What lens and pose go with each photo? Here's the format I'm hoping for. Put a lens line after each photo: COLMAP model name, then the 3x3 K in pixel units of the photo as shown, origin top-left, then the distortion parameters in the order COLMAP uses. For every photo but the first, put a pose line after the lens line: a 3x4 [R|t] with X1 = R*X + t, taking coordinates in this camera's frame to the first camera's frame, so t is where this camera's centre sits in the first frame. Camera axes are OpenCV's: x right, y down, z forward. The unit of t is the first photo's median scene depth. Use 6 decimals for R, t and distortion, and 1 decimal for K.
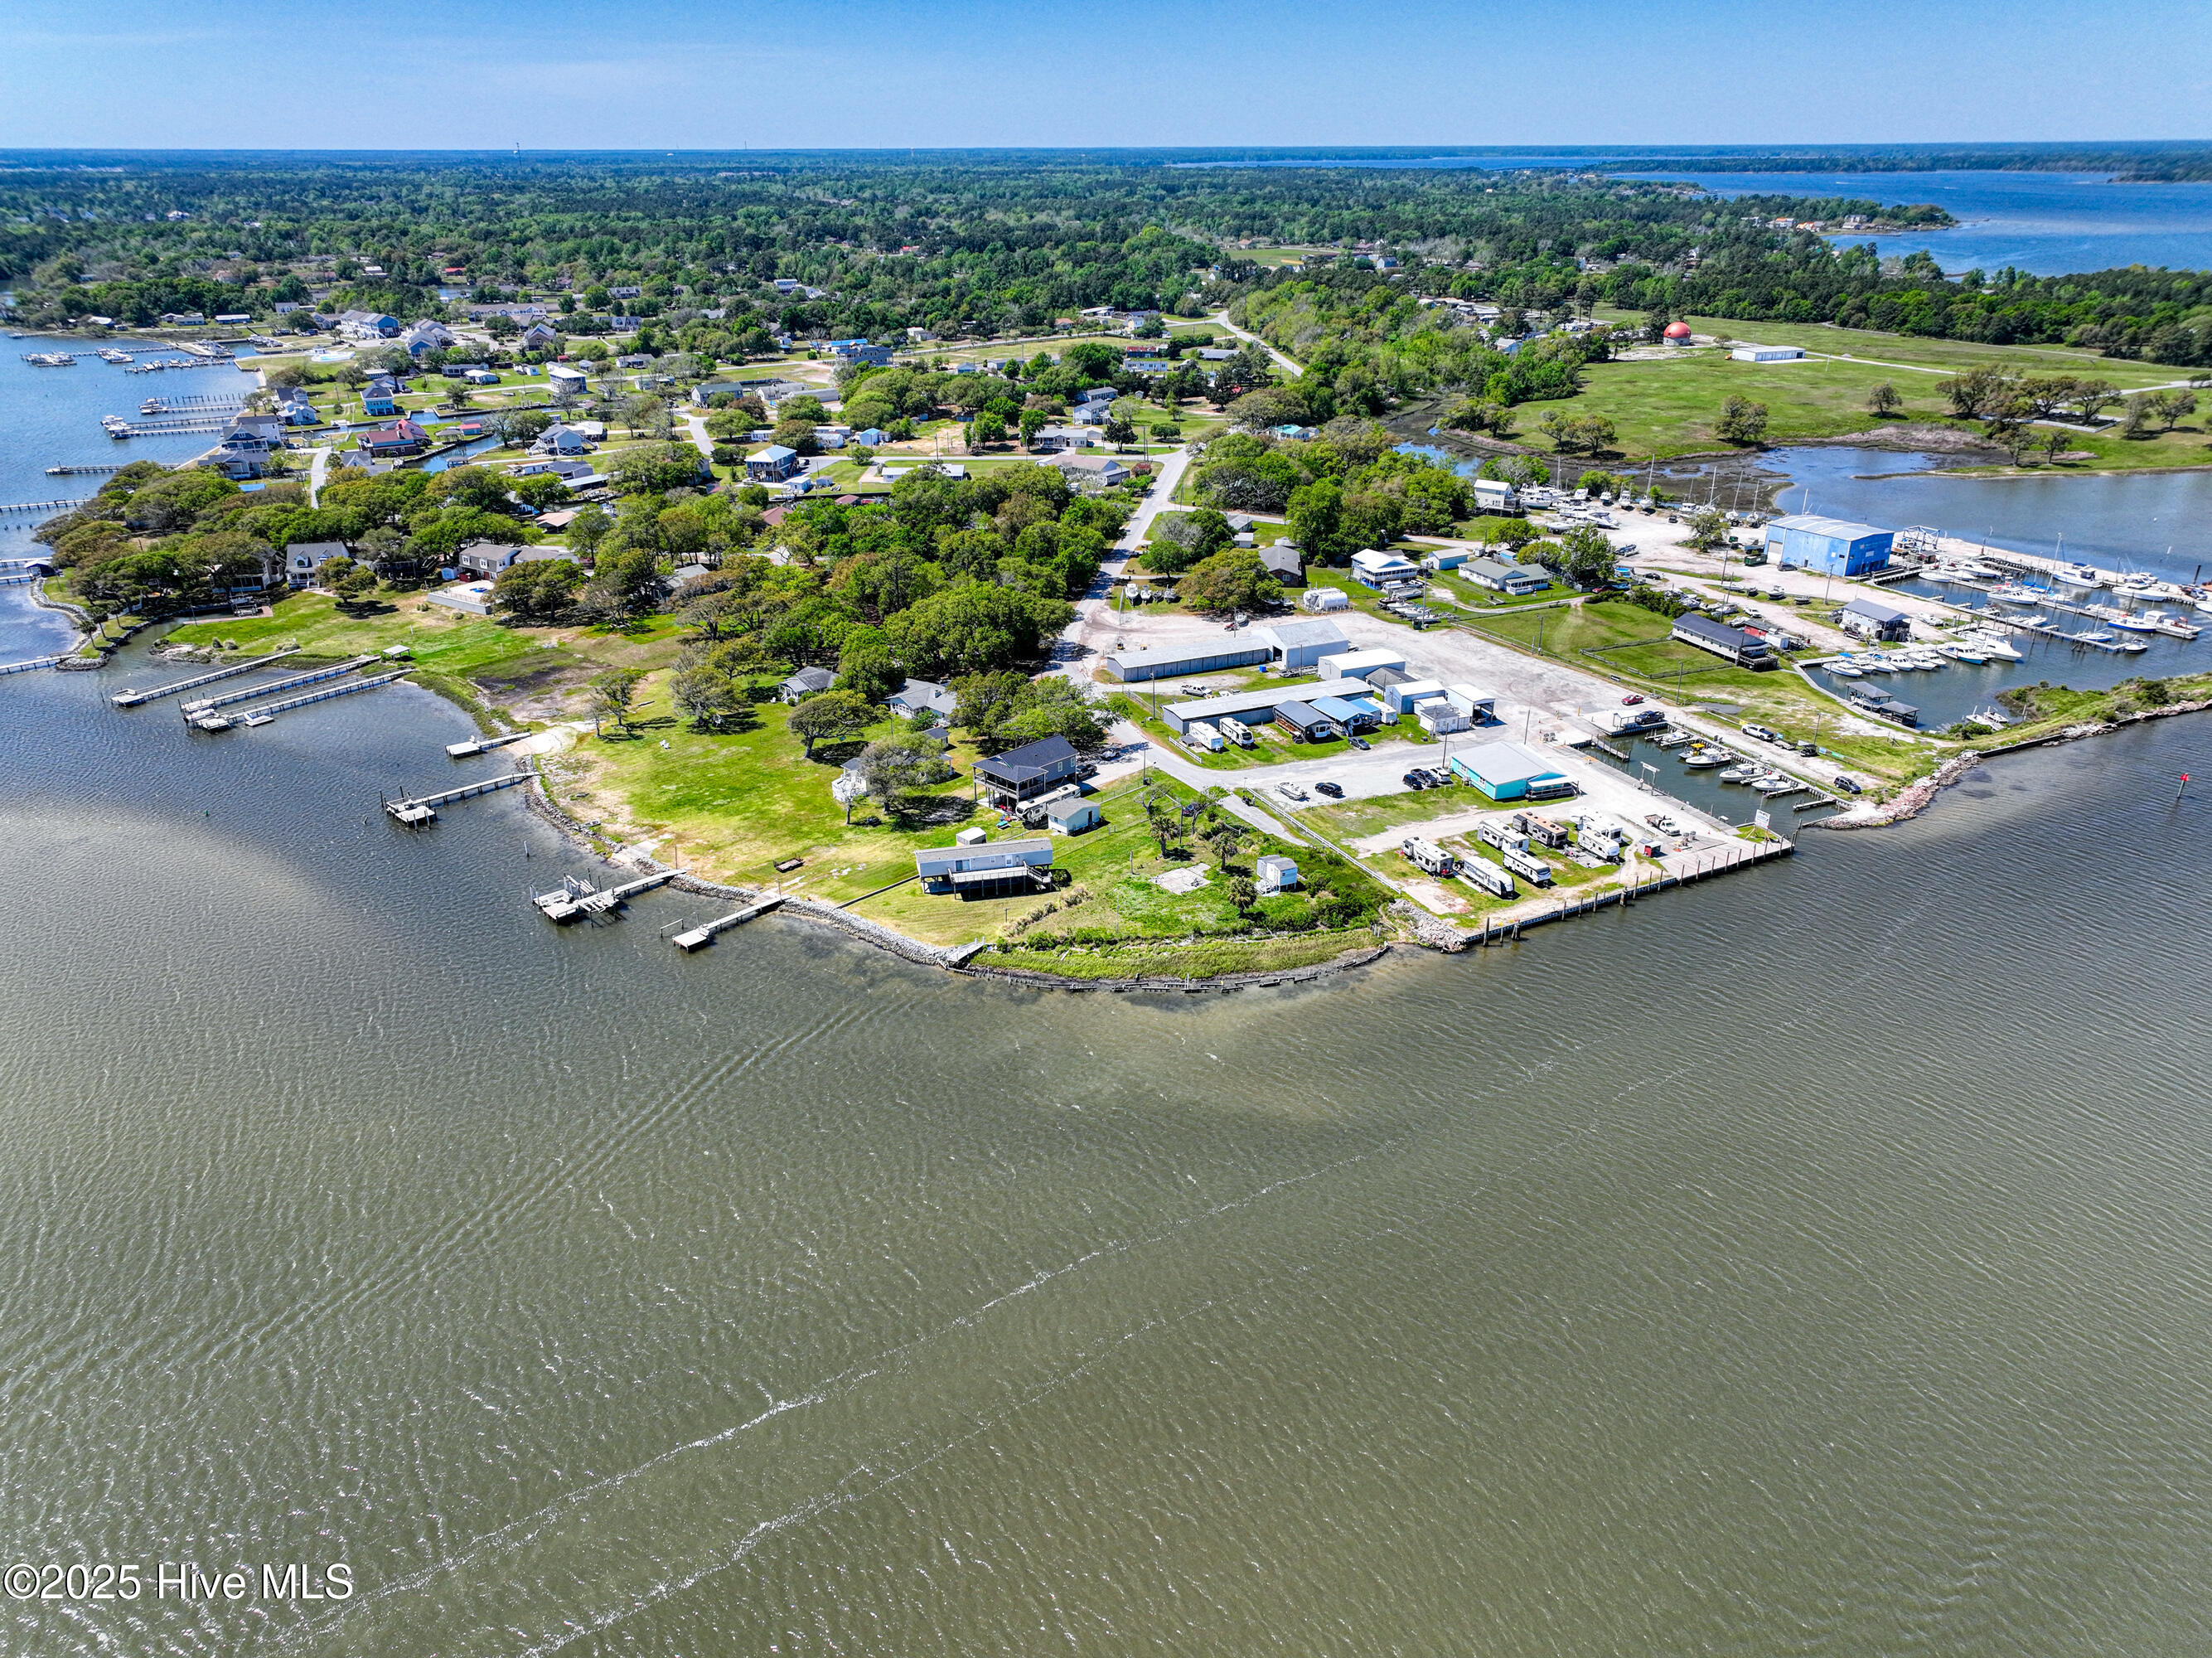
lens RADIAL K [[1553.9, 0, 1109.8], [0, 1553.9, 829.5], [0, 0, 1]] dist [-0.003508, 0.021669]
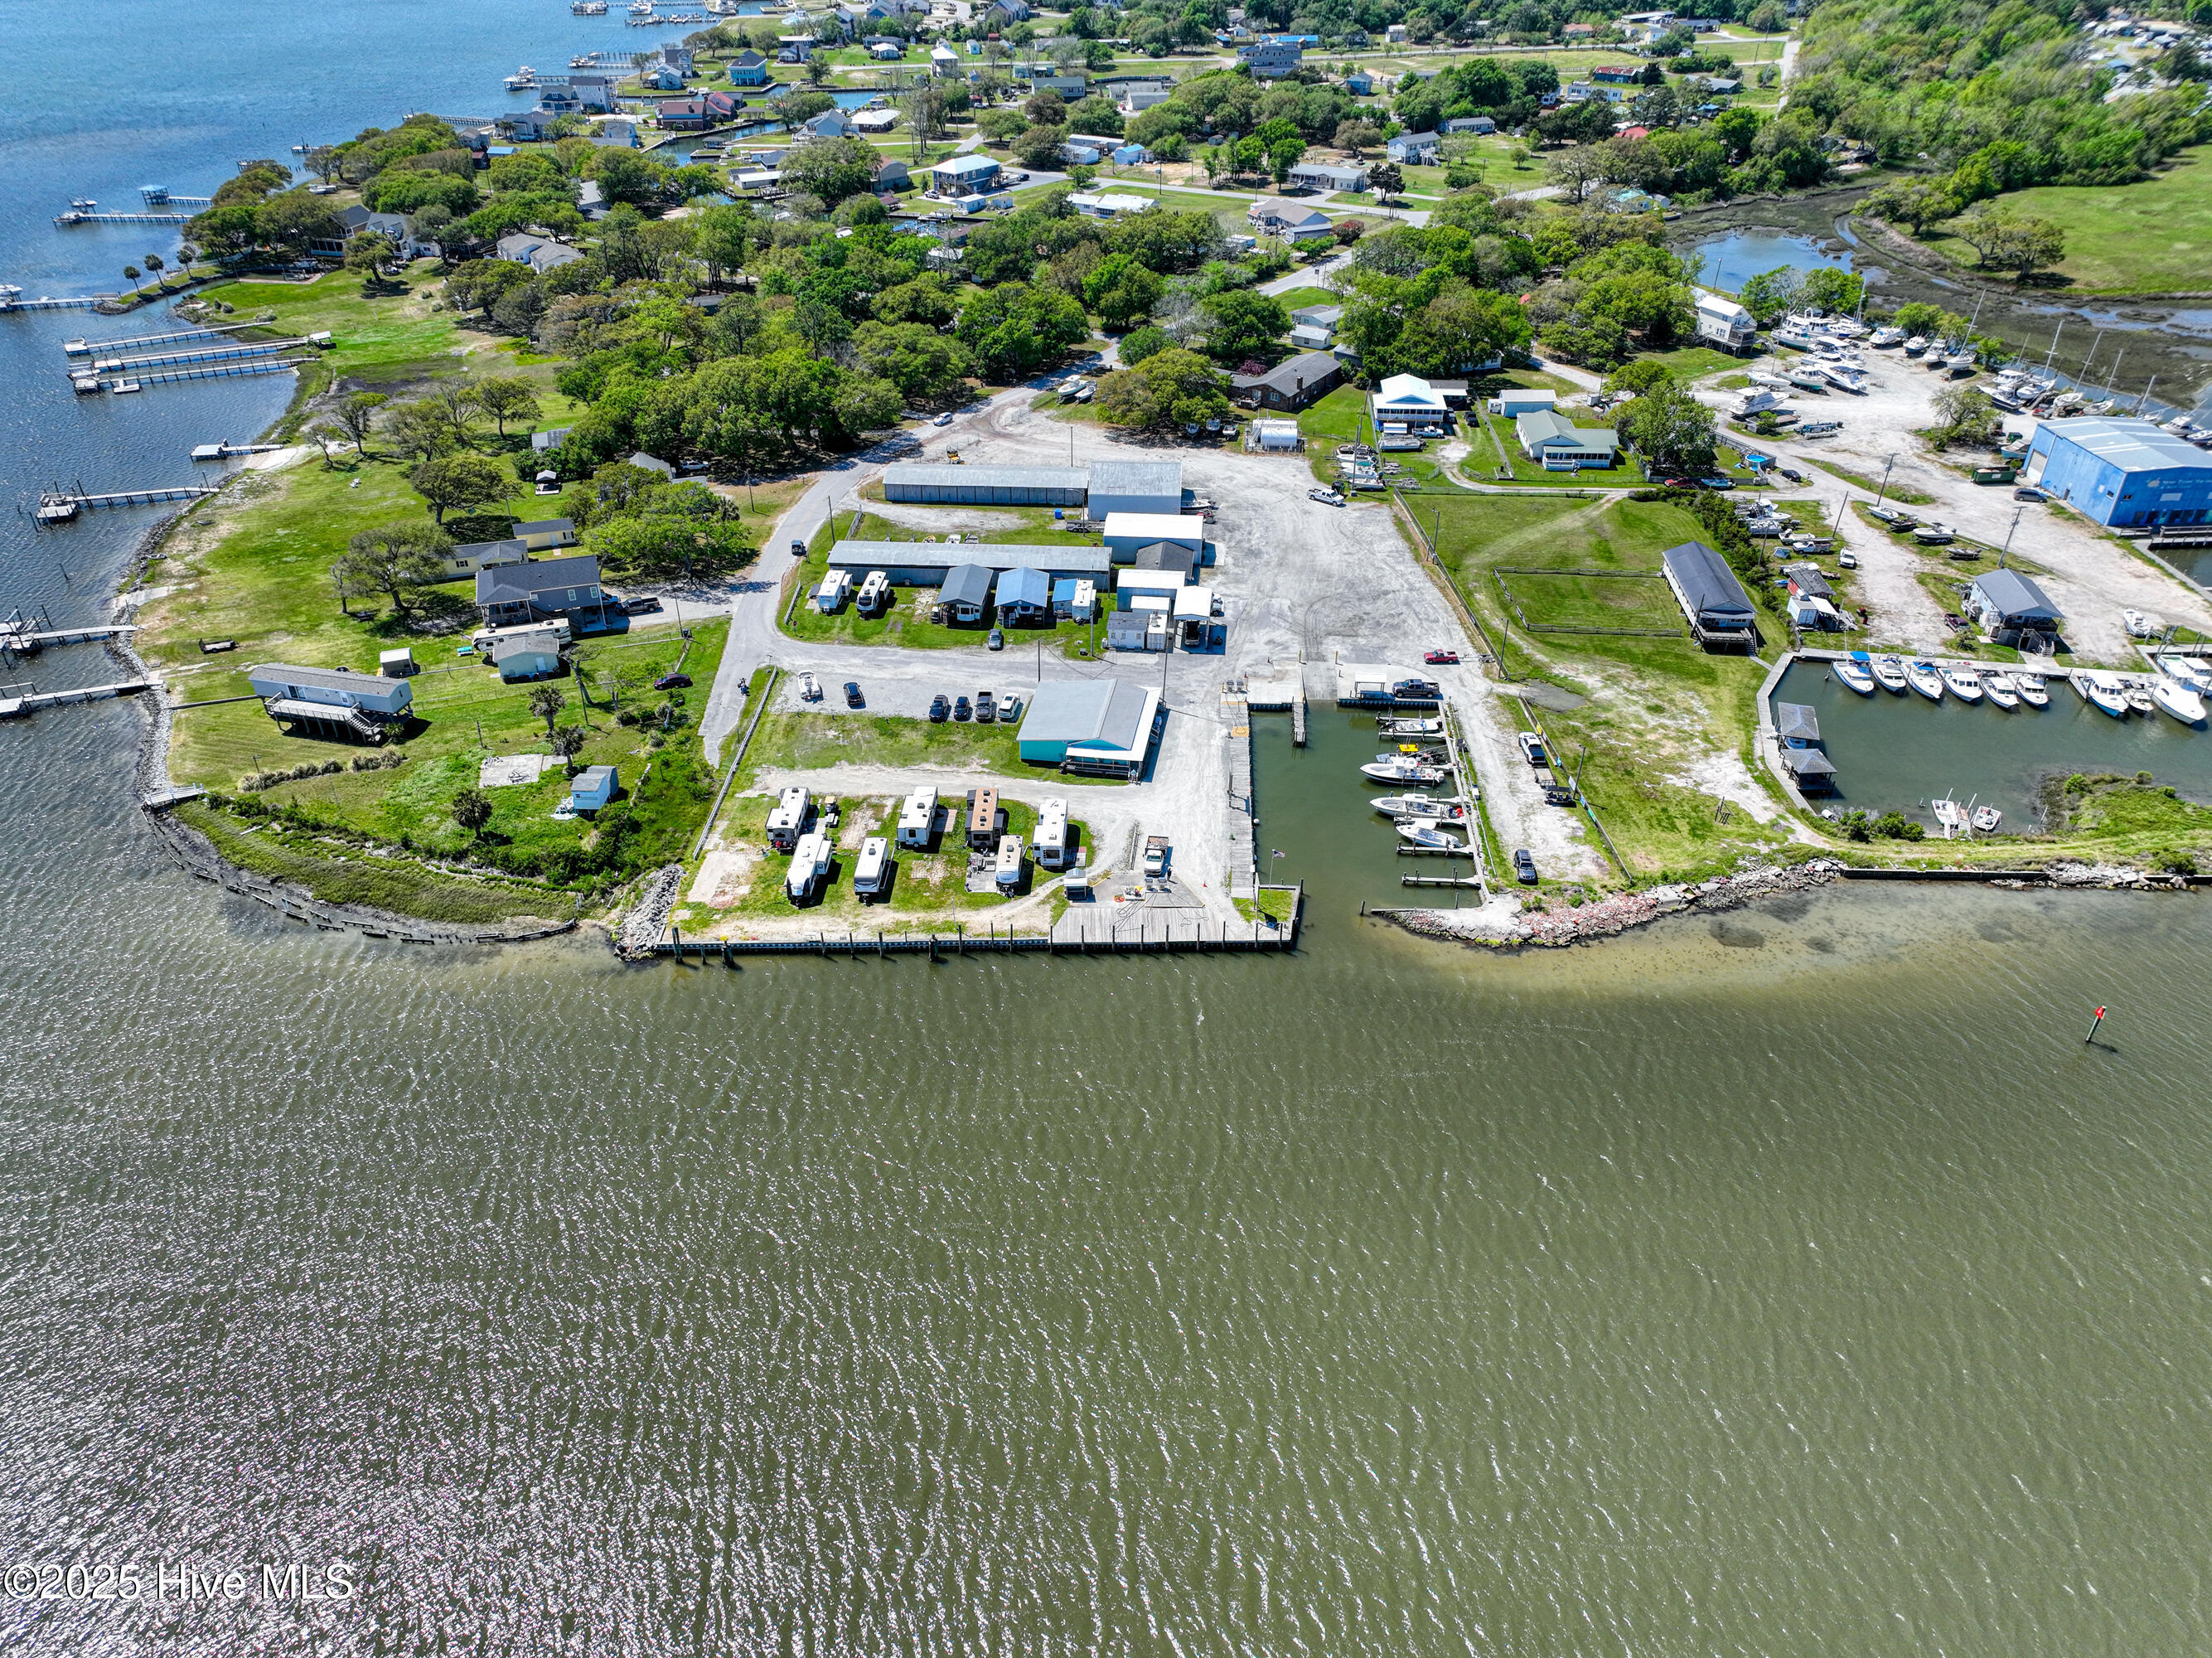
lens RADIAL K [[1553.9, 0, 1109.8], [0, 1553.9, 829.5], [0, 0, 1]] dist [-0.003508, 0.021669]
pose [[0.890420, 0.256750, -0.375808, 0.493750], [-0.188939, 0.959707, 0.208003, -0.128008], [0.414070, -0.114205, 0.903052, 0.305555]]
